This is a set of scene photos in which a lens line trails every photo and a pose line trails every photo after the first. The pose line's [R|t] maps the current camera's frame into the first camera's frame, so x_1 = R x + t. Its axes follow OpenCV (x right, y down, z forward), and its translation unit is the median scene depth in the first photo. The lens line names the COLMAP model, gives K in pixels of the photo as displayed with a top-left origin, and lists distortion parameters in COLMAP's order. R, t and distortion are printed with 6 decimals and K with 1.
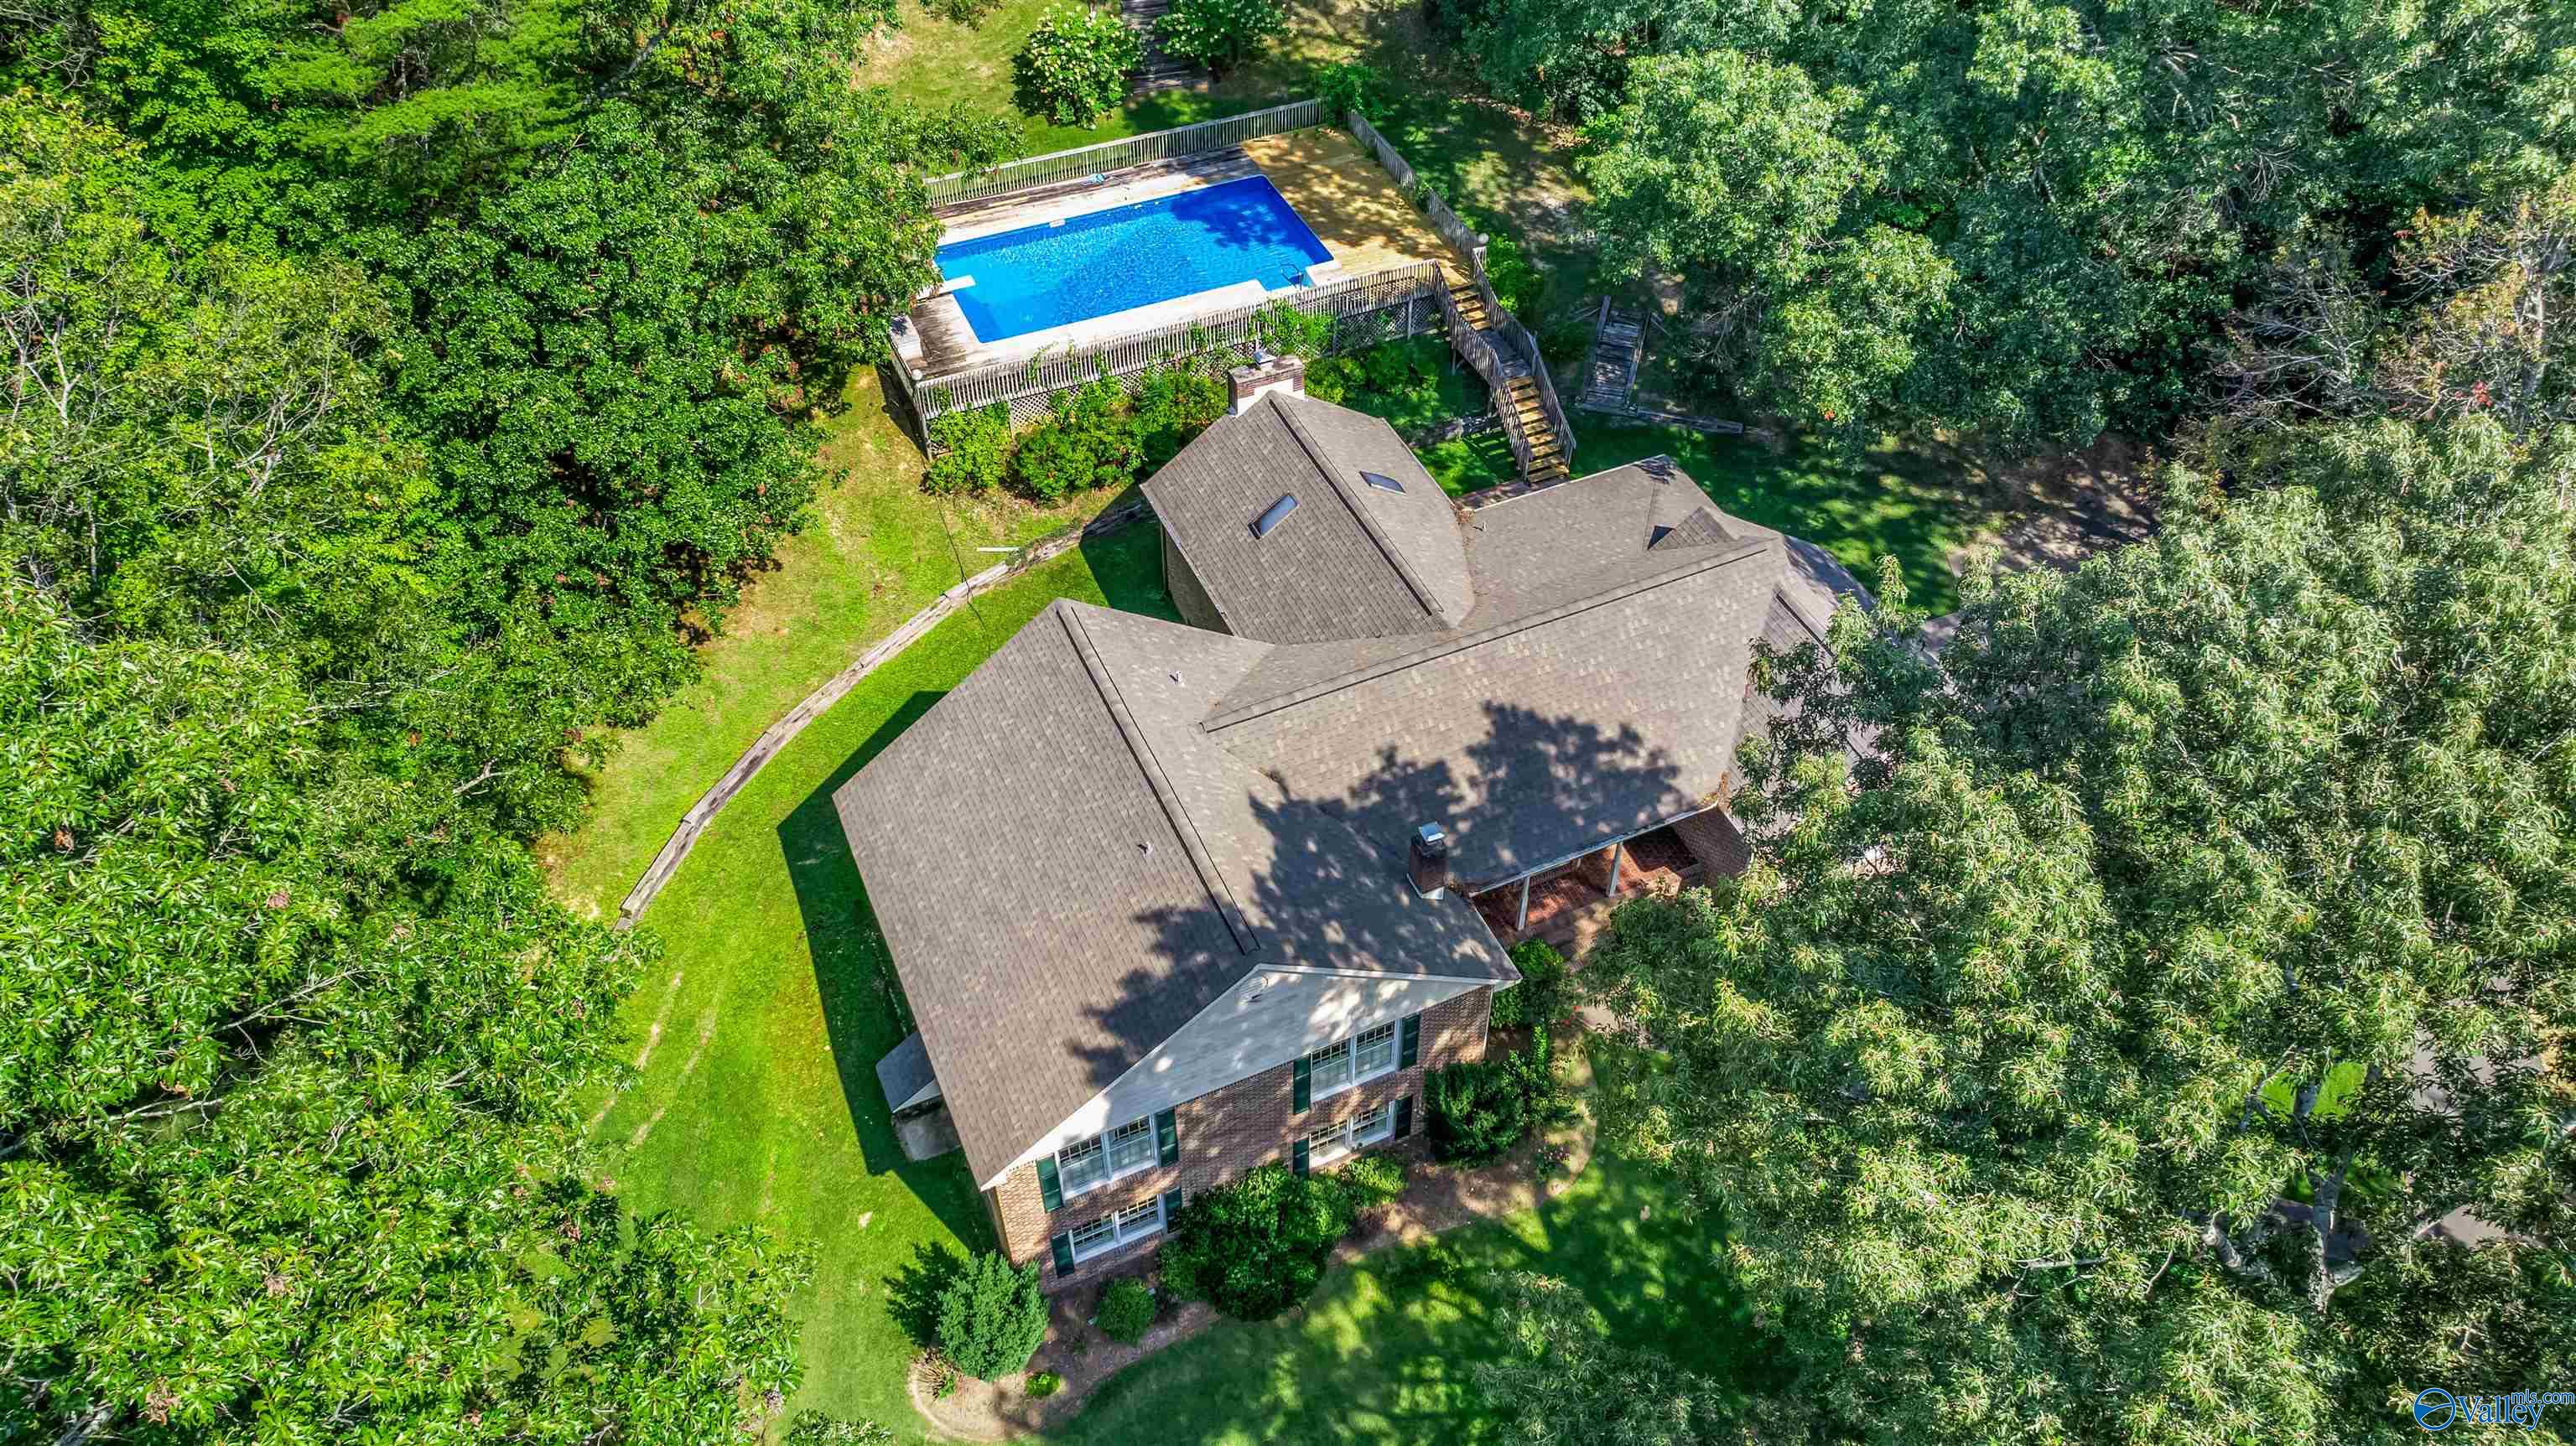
lens RADIAL K [[1819.2, 0, 1288.0], [0, 1819.2, 723.0], [0, 0, 1]] dist [-0.009473, -0.034440]
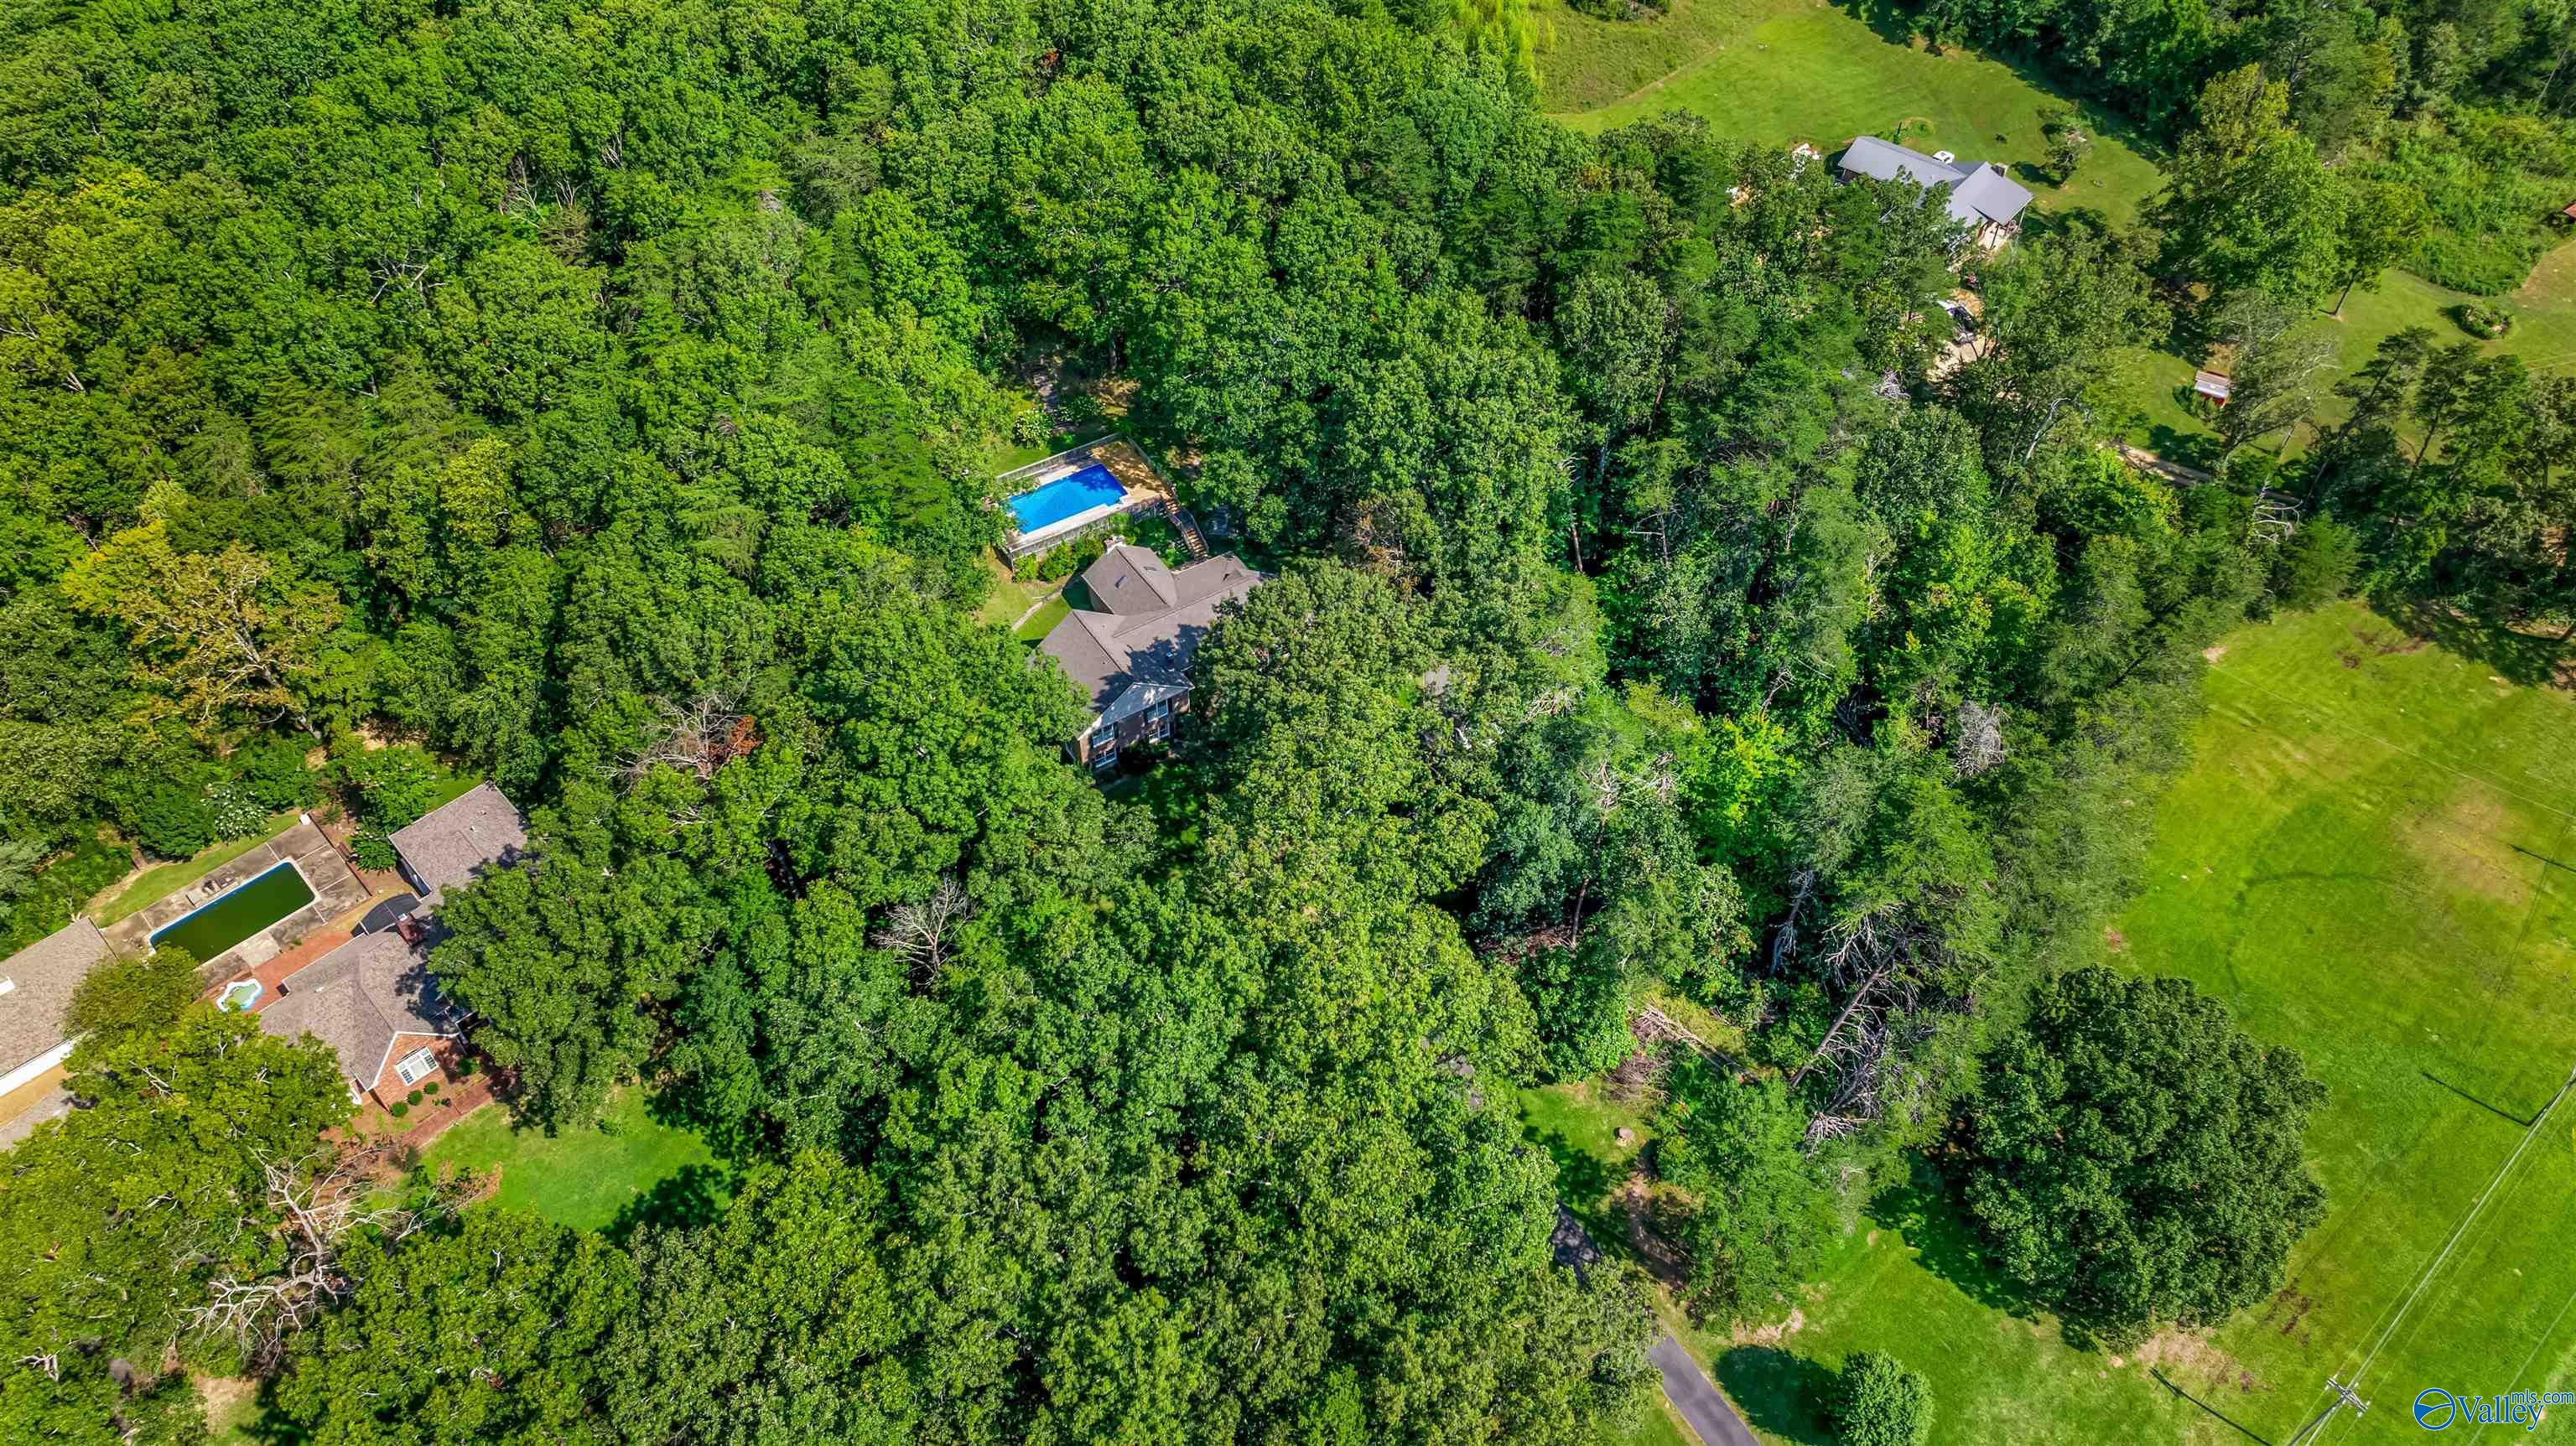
lens RADIAL K [[1819.2, 0, 1288.0], [0, 1819.2, 723.0], [0, 0, 1]] dist [-0.009473, -0.034440]
pose [[0.989323, -0.099548, 0.106439, -0.084351], [0.099127, 0.995032, 0.009254, 0.155644], [-0.106831, 0.001396, 0.994276, -2.451798]]
